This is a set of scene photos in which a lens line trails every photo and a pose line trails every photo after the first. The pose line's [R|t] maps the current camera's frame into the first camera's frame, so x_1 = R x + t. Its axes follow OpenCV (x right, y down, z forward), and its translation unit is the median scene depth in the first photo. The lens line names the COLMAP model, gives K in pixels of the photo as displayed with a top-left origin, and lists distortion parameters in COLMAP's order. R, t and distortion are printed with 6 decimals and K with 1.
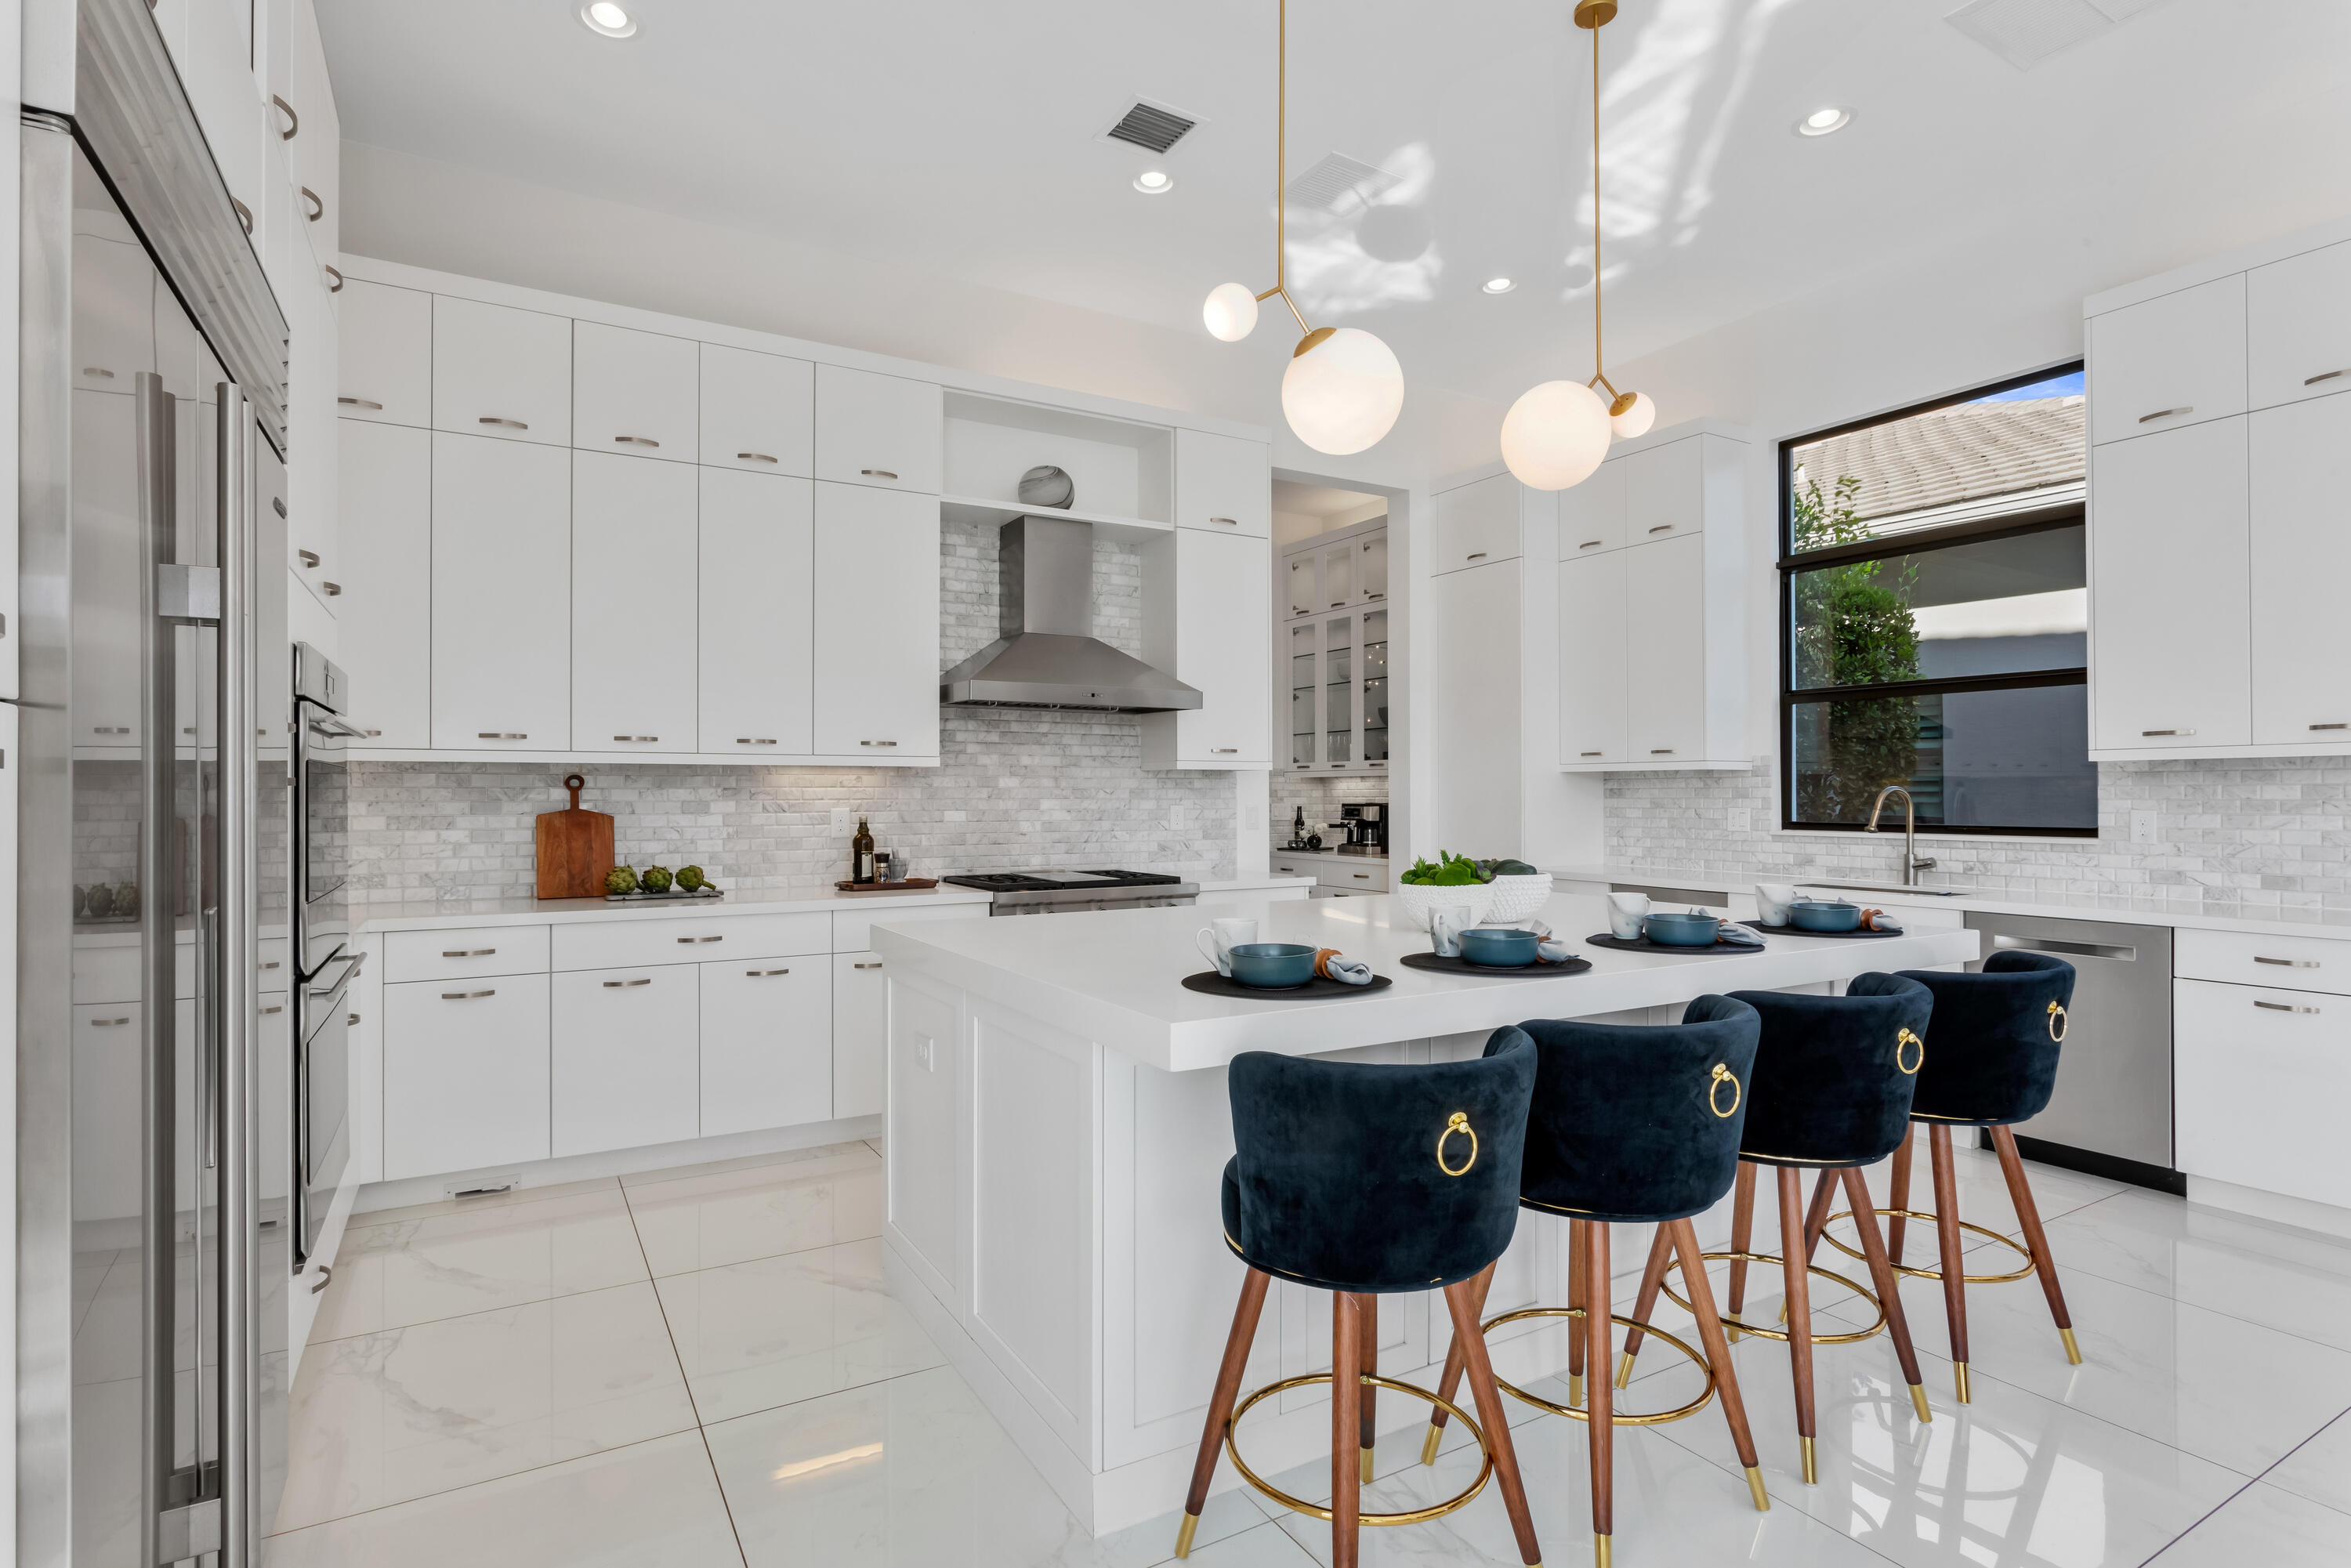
lens RADIAL K [[1173.3, 0, 1182.8], [0, 1173.3, 782.7], [0, 0, 1]] dist [-0.014232, 0.008307]
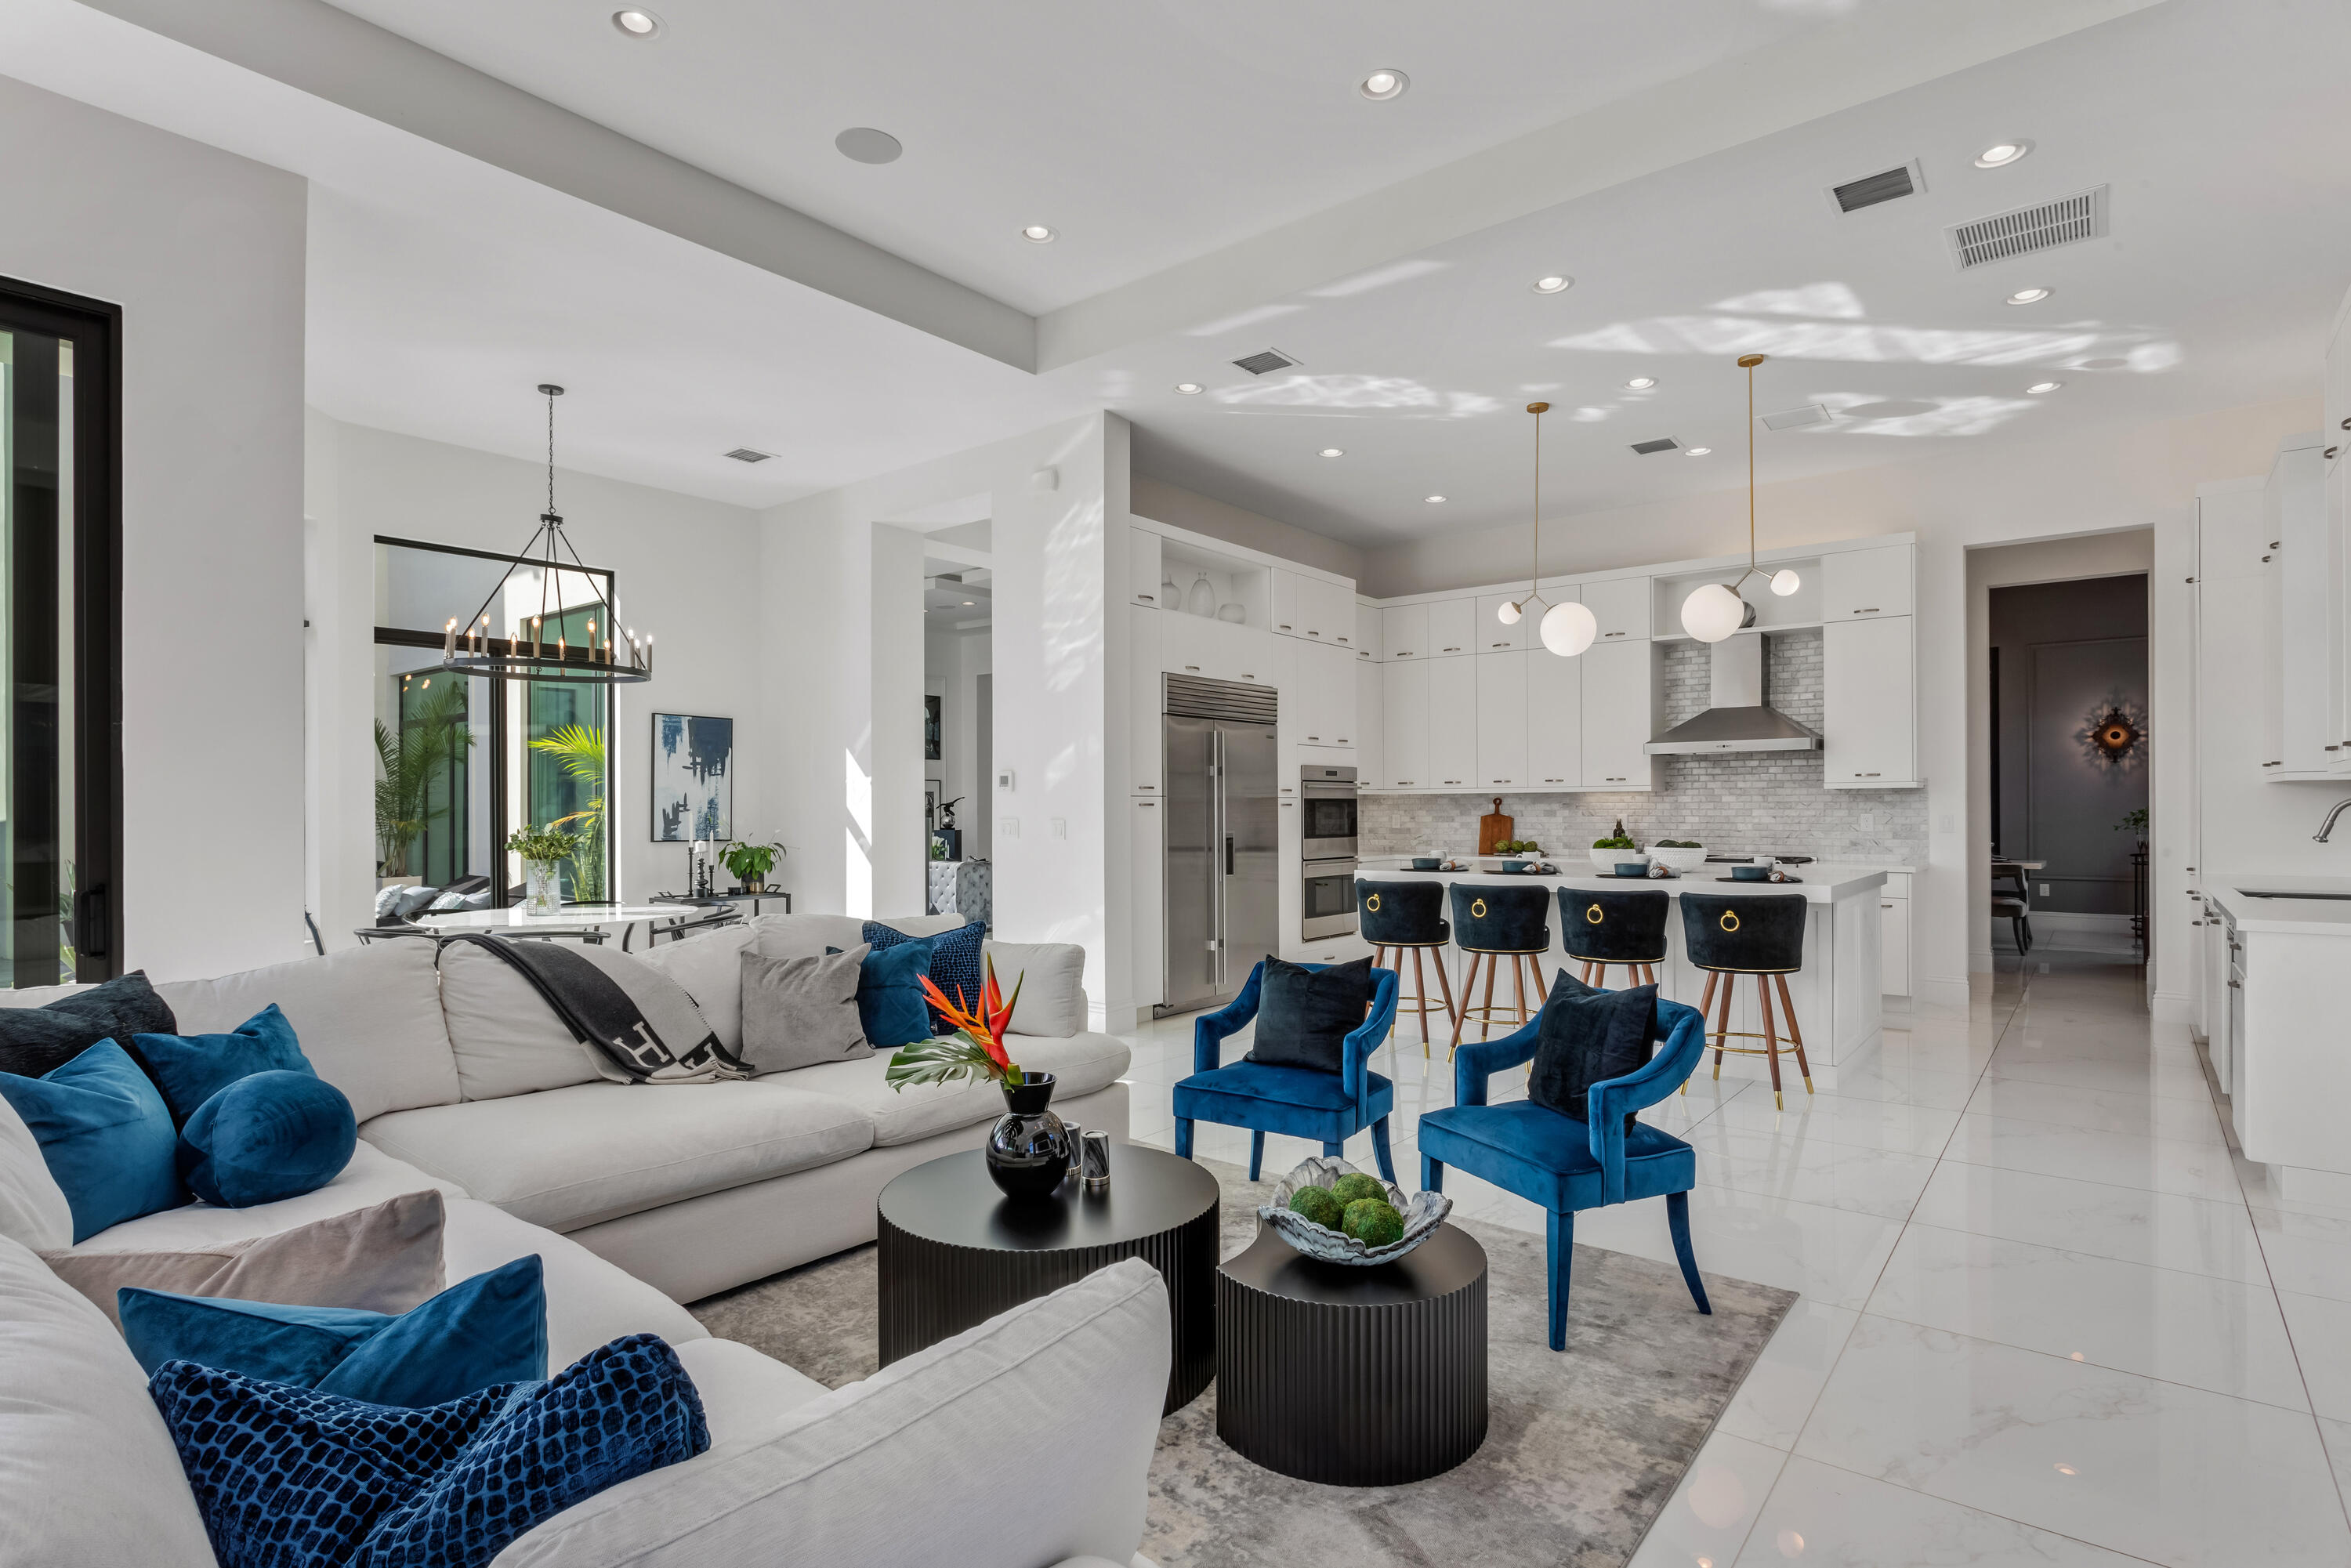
lens RADIAL K [[1173.3, 0, 1165.0], [0, 1173.3, 812.0], [0, 0, 1]] dist [-0.014232, 0.008307]
pose [[0.347830, 0.002316, -0.937555, 1.191319], [0.013293, 0.999884, 0.007401, -0.004731], [0.937464, -0.015037, 0.347759, -0.308797]]
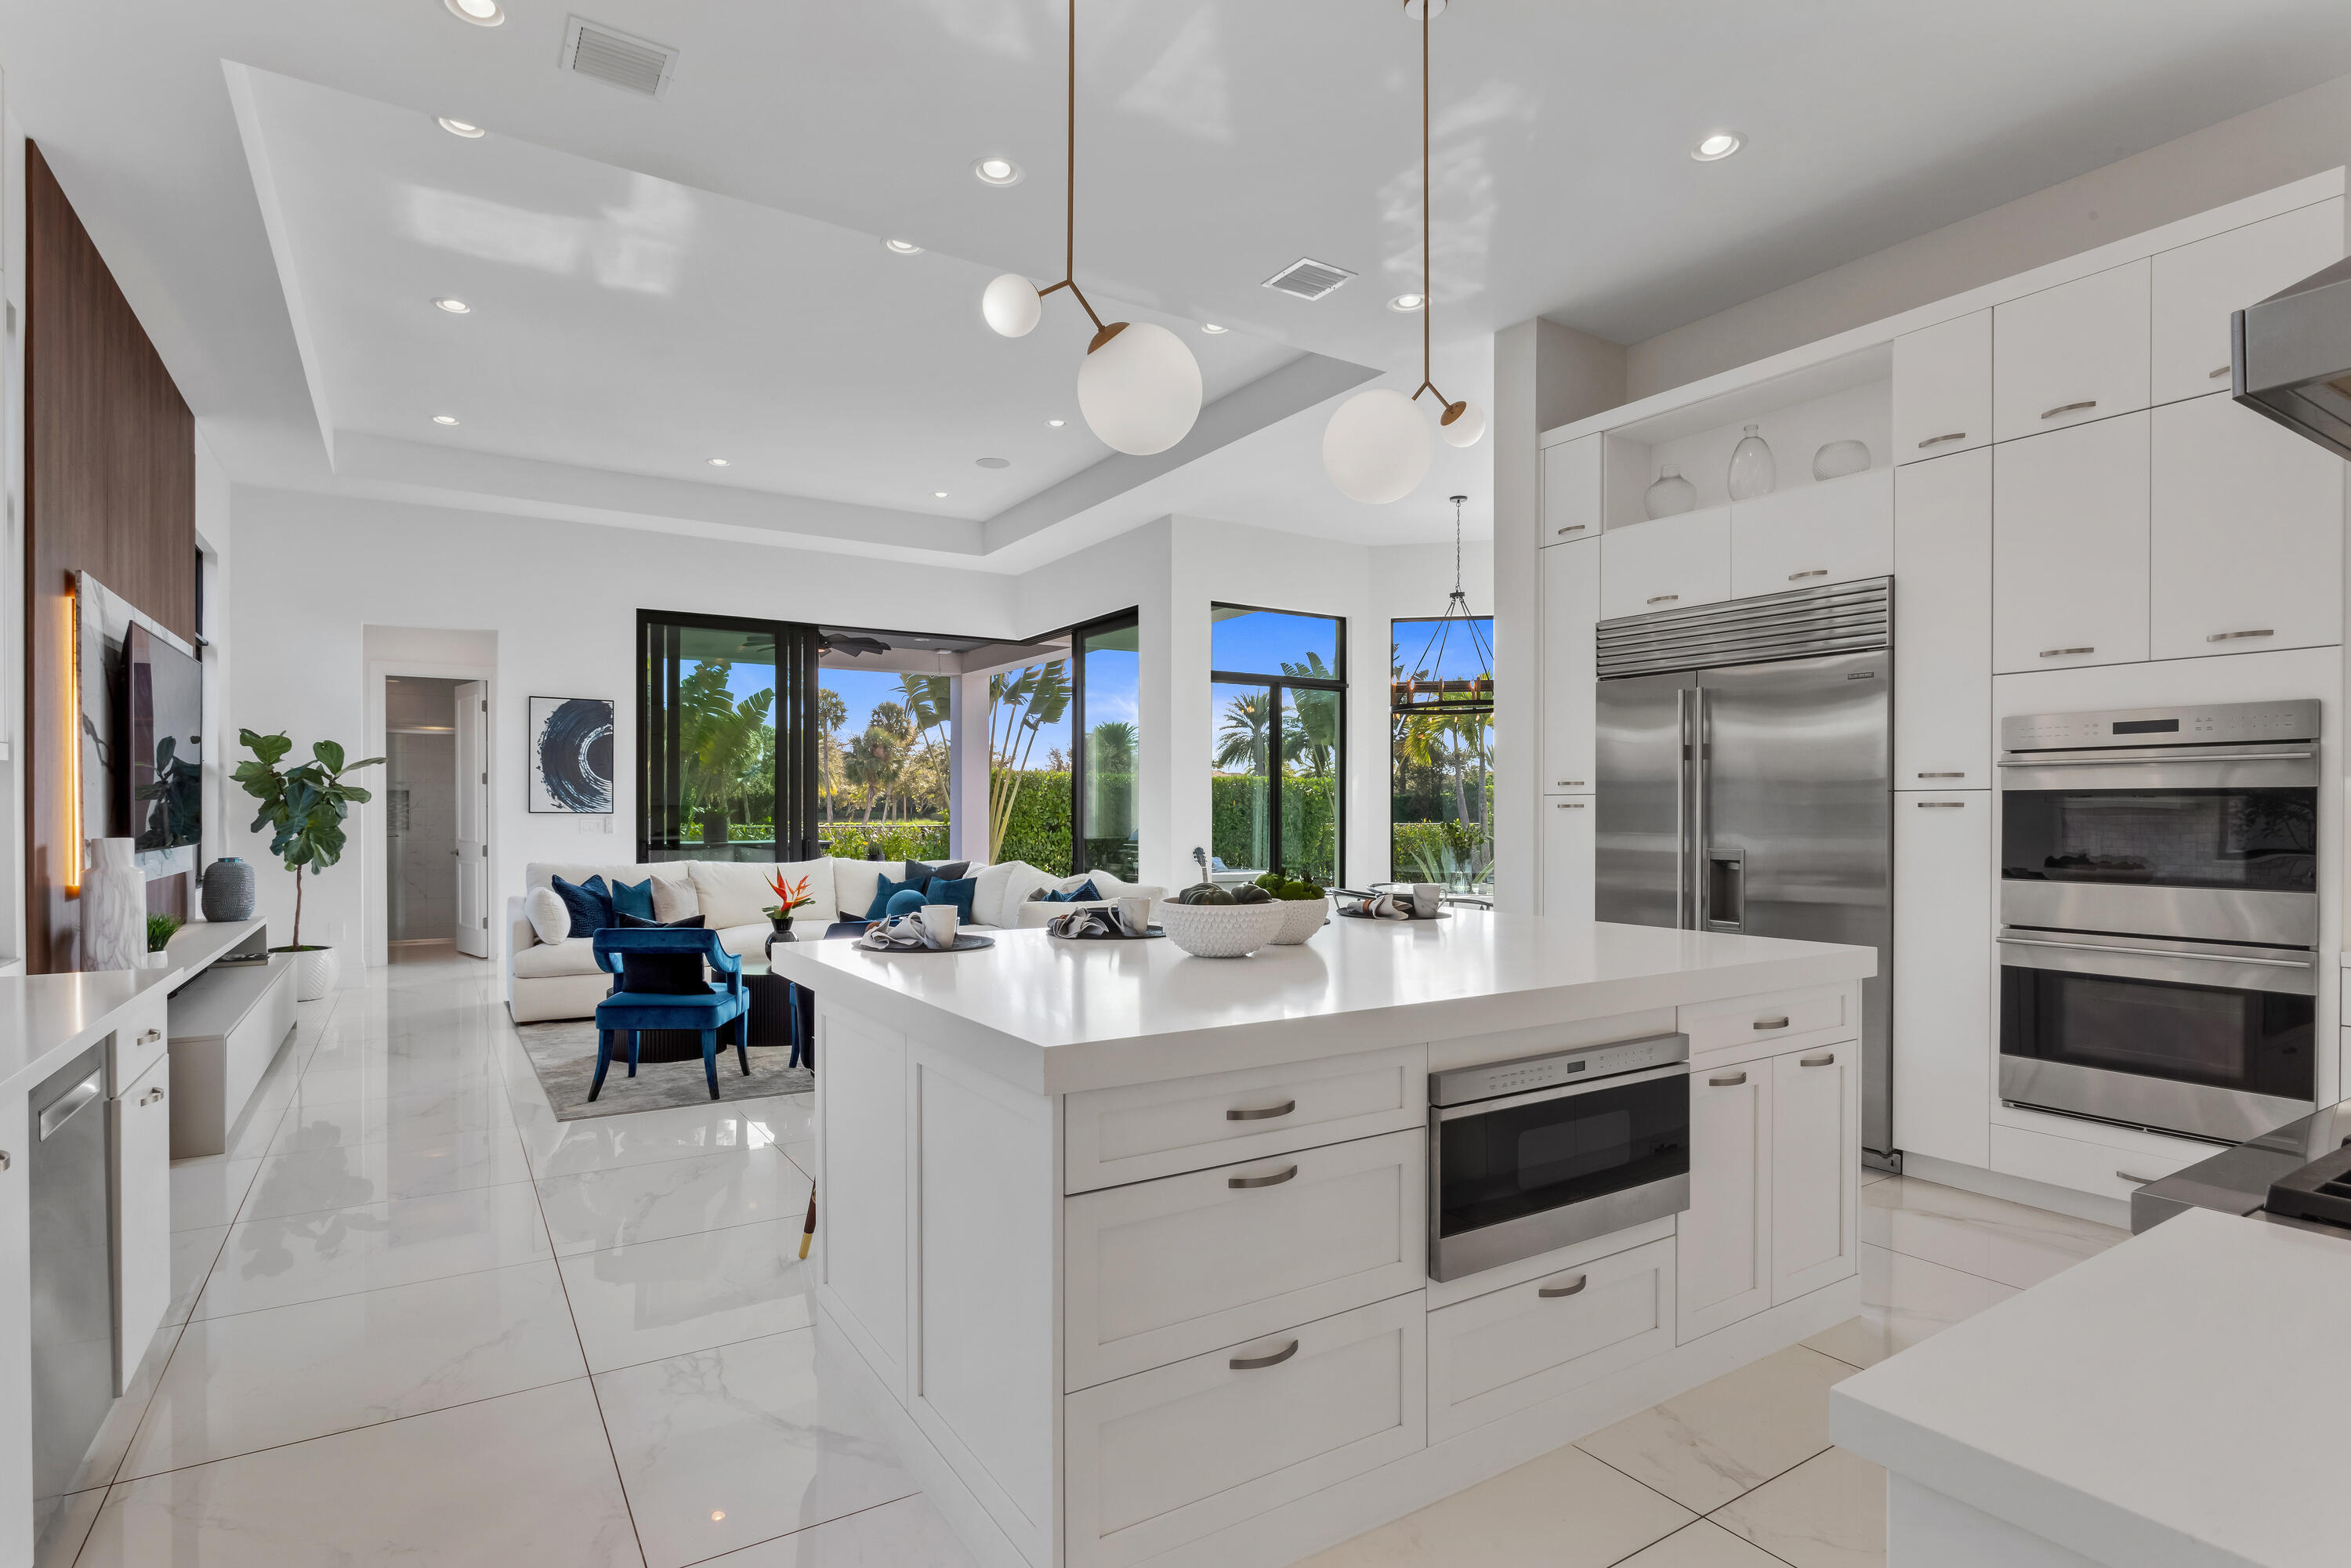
lens RADIAL K [[1173.3, 0, 1169.2], [0, 1173.3, 811.8], [0, 0, 1]] dist [-0.014232, 0.008307]
pose [[-0.999422, 0.000821, -0.033989, 0.219826], [0.001152, 0.999952, -0.009727, 0.012504], [0.033979, -0.009760, -0.999375, 1.262293]]
